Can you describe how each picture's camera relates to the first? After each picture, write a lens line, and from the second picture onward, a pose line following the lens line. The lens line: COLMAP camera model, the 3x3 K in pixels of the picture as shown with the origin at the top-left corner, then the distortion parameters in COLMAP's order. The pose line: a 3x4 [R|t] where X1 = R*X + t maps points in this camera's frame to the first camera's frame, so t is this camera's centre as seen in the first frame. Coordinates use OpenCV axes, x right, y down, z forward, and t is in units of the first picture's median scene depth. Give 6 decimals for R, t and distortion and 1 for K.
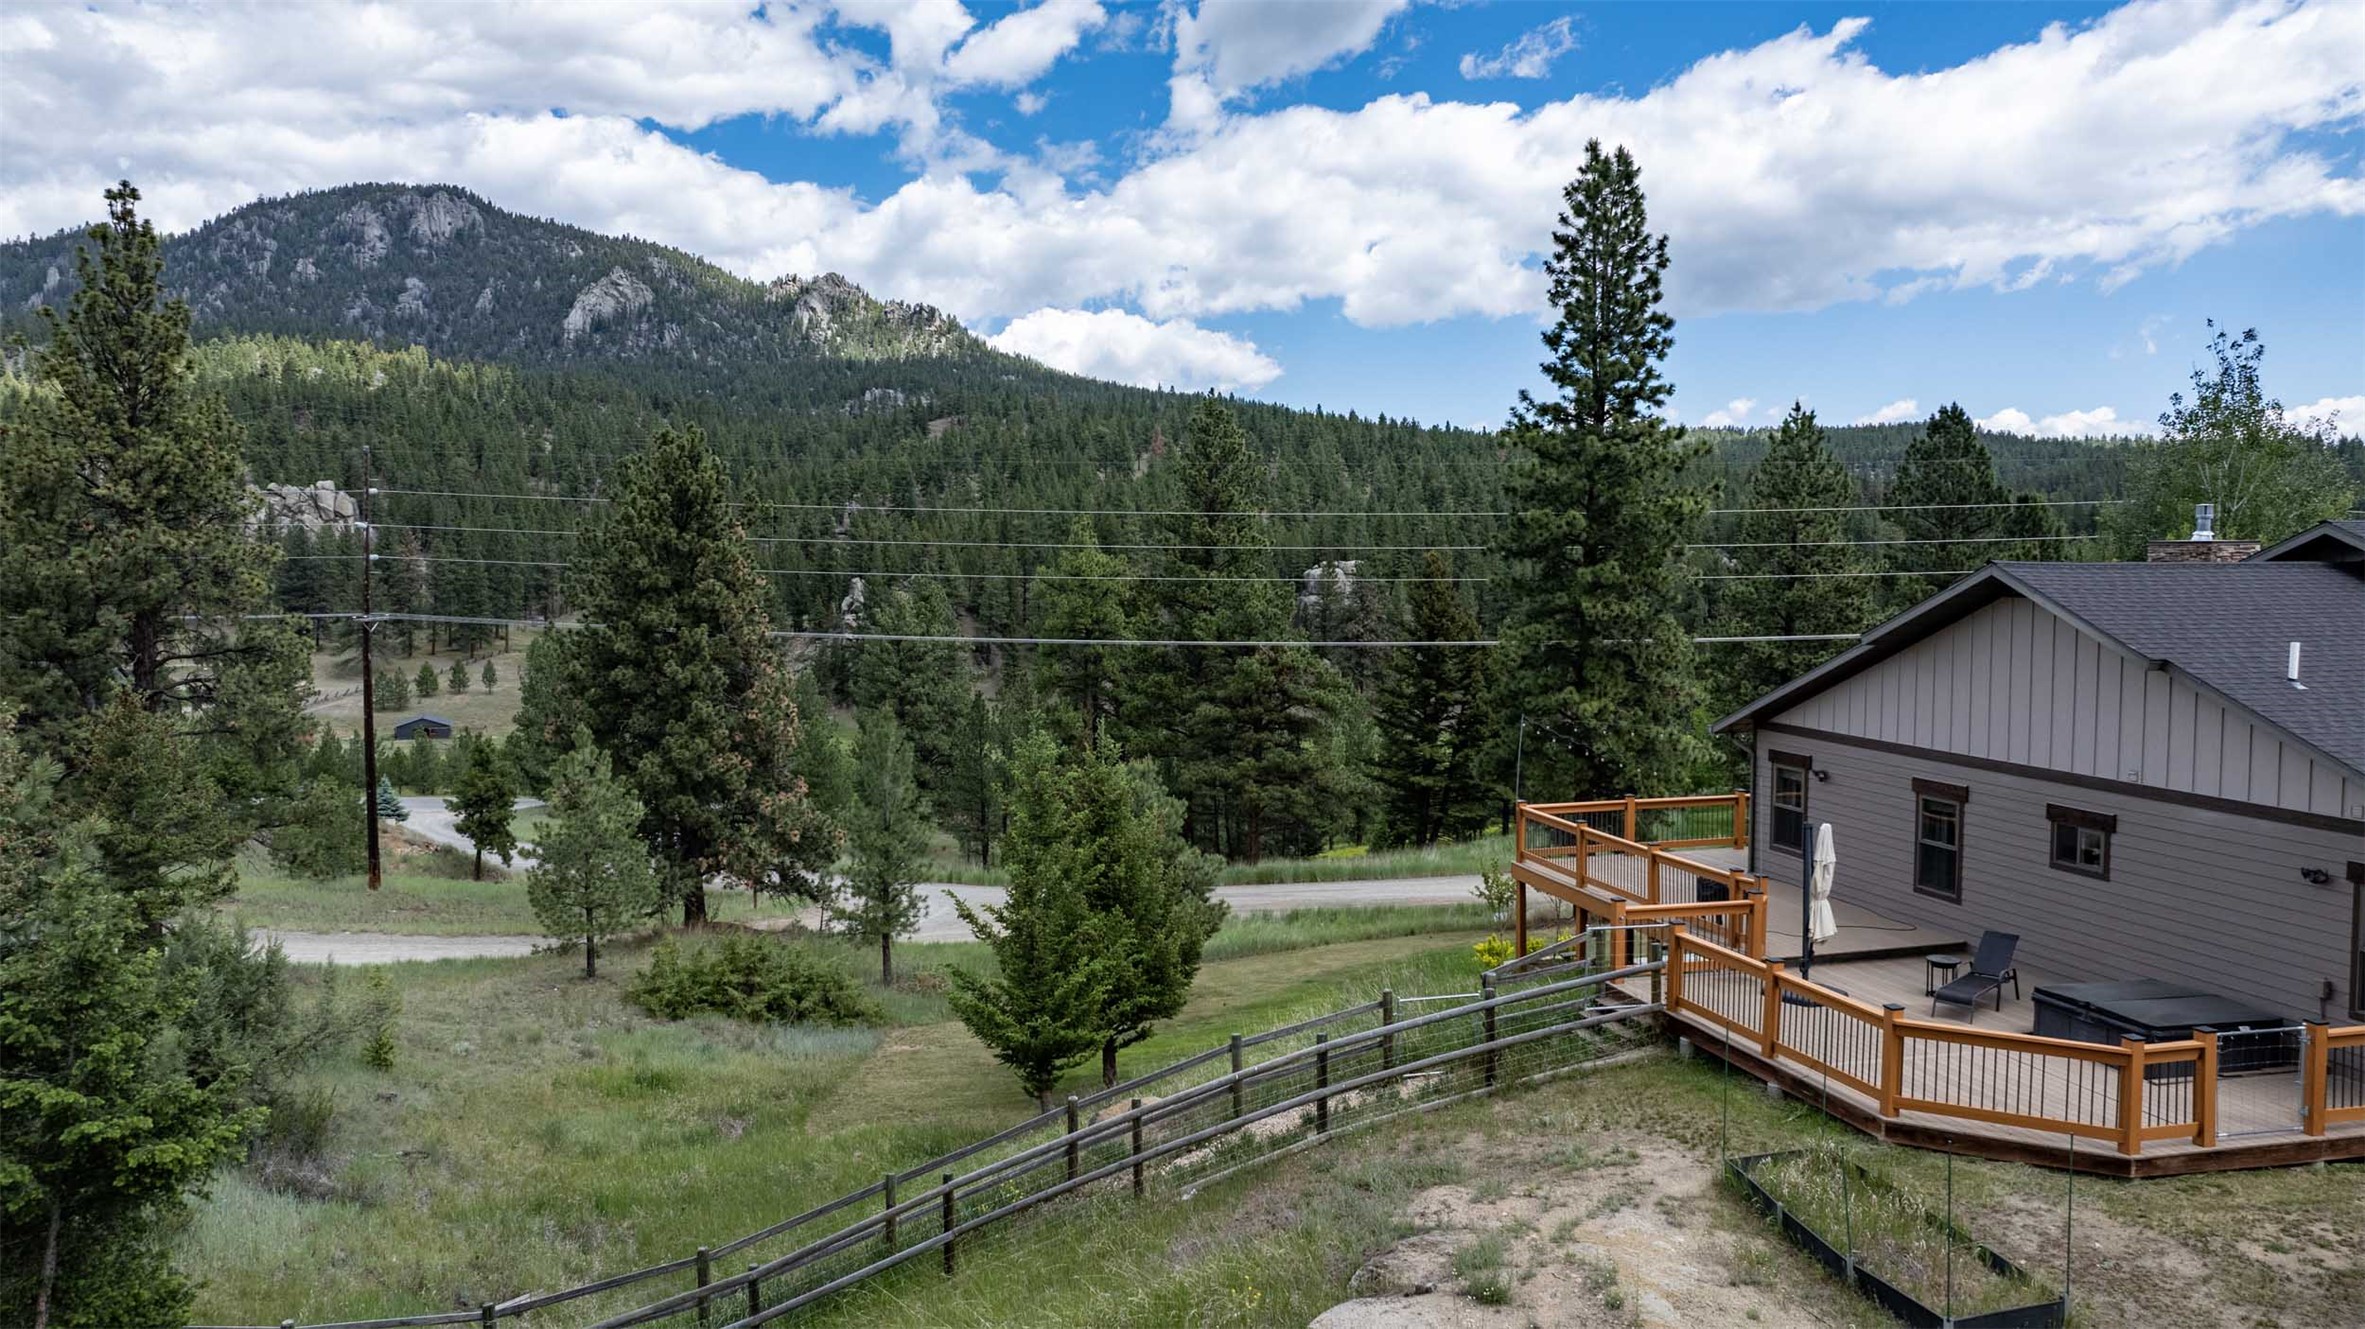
lens RADIAL K [[1674.1, 0, 1192.1], [0, 1674.1, 649.6], [0, 0, 1]] dist [-0.041647, 0.062109]
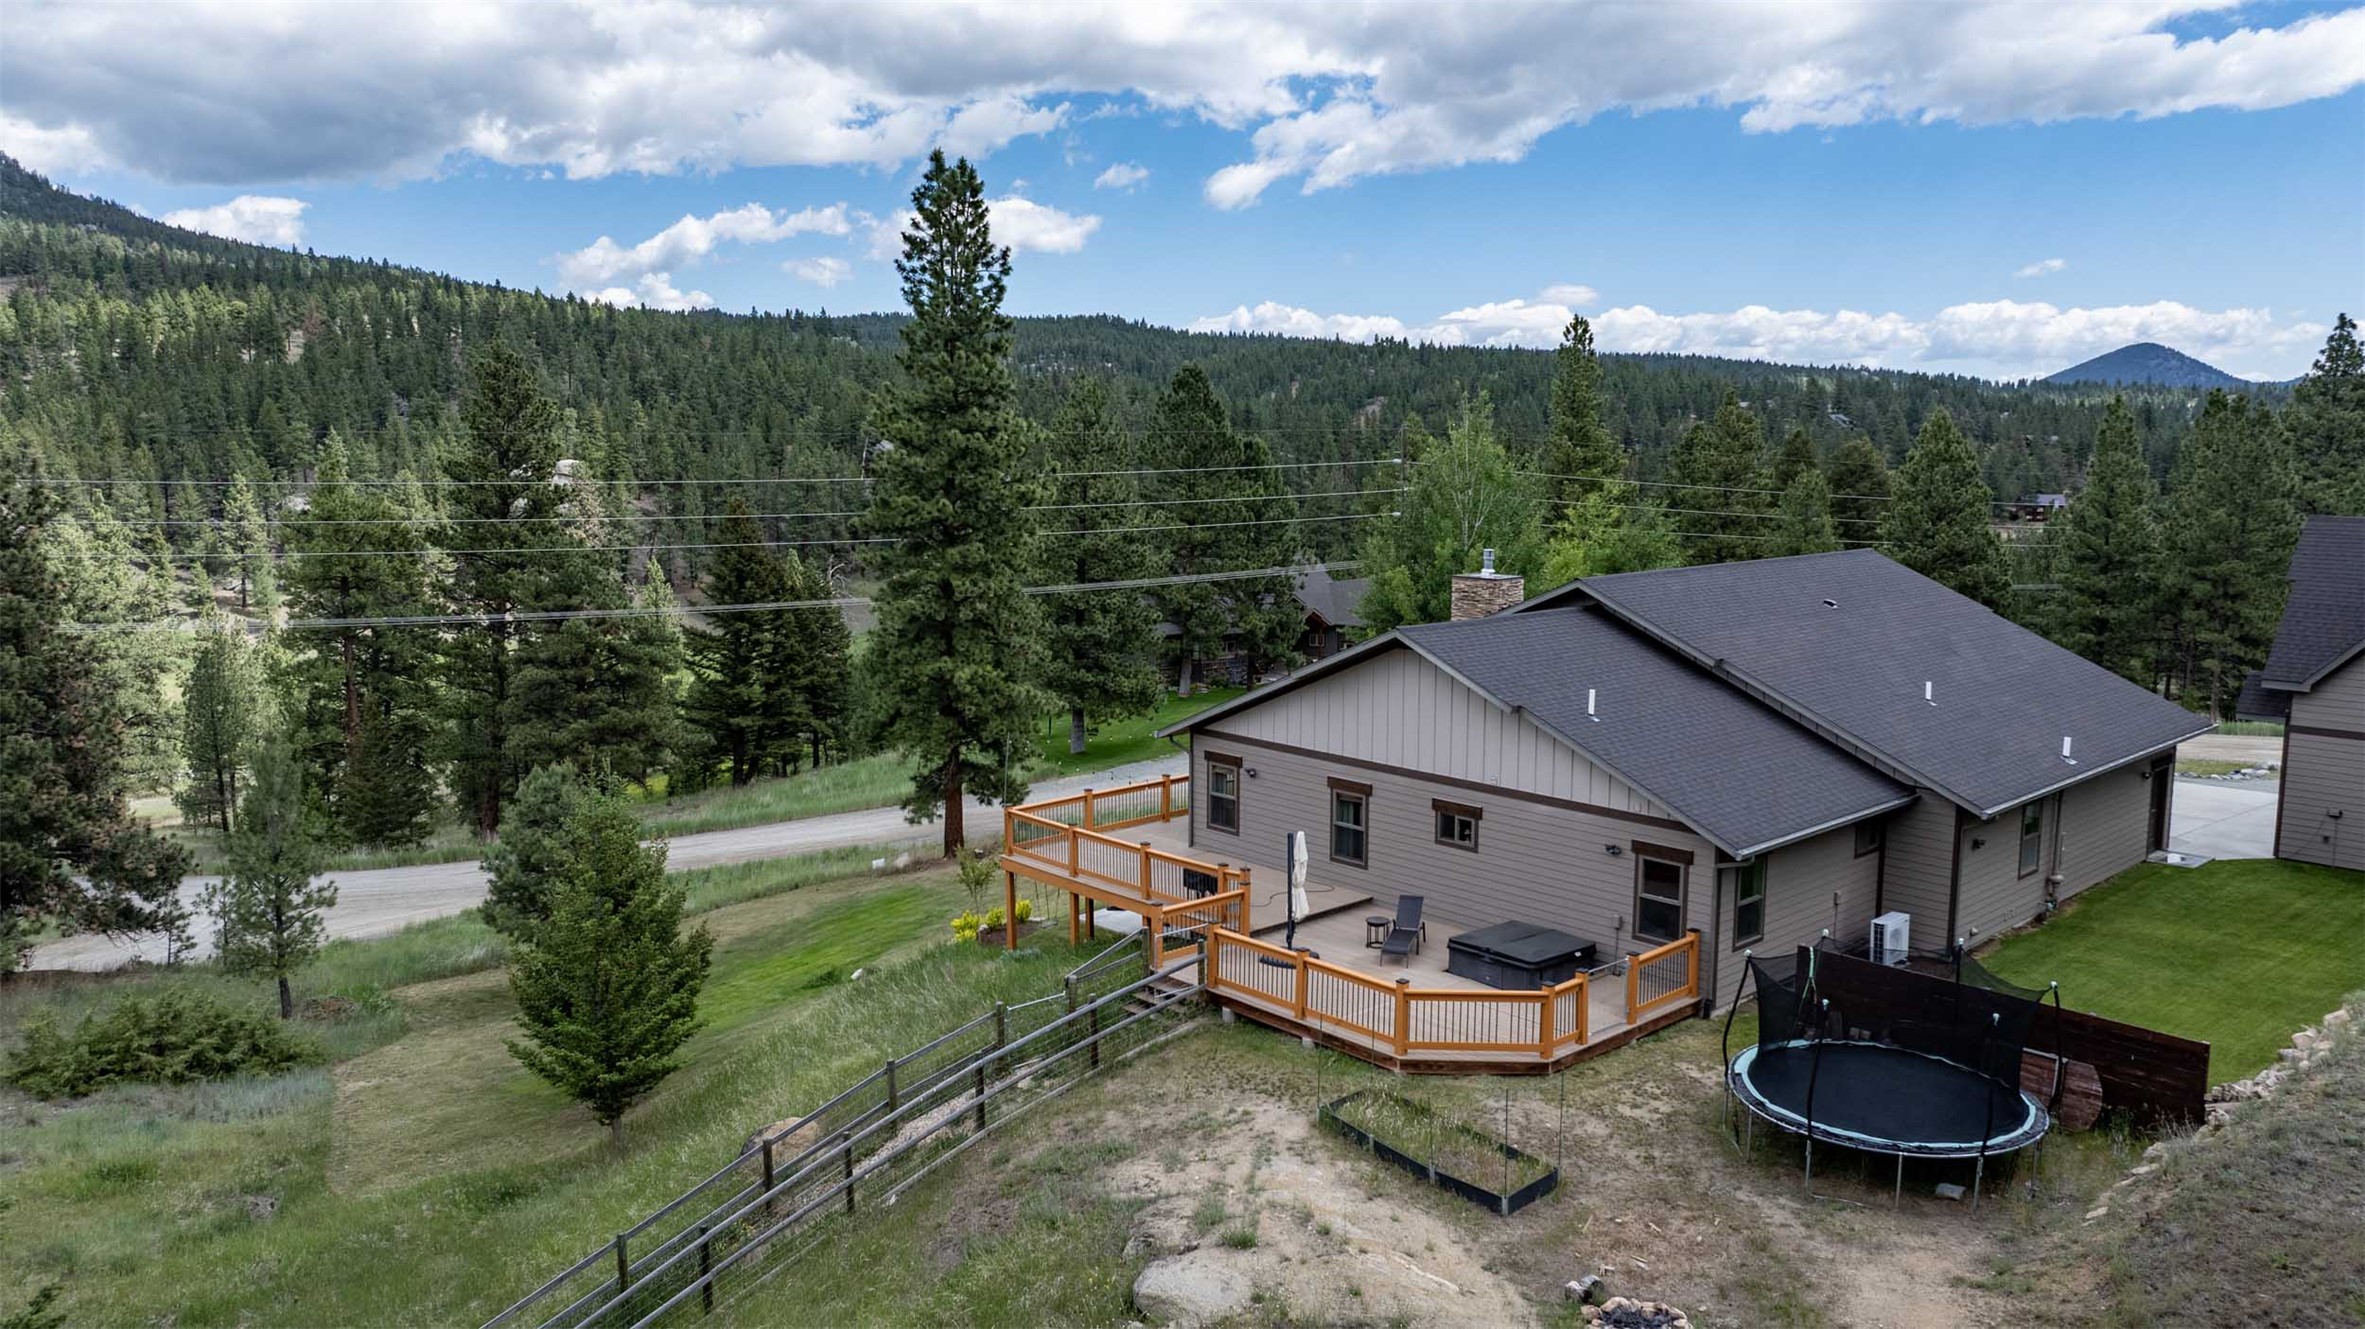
lens RADIAL K [[1661.9, 0, 1190.4], [0, 1661.9, 648.9], [0, 0, 1]] dist [-0.010778, -0.001134]
pose [[0.893468, -0.057020, 0.445492, -0.287560], [0.026863, 0.996917, 0.073723, -0.143551], [-0.448322, -0.053902, 0.892245, -0.150519]]
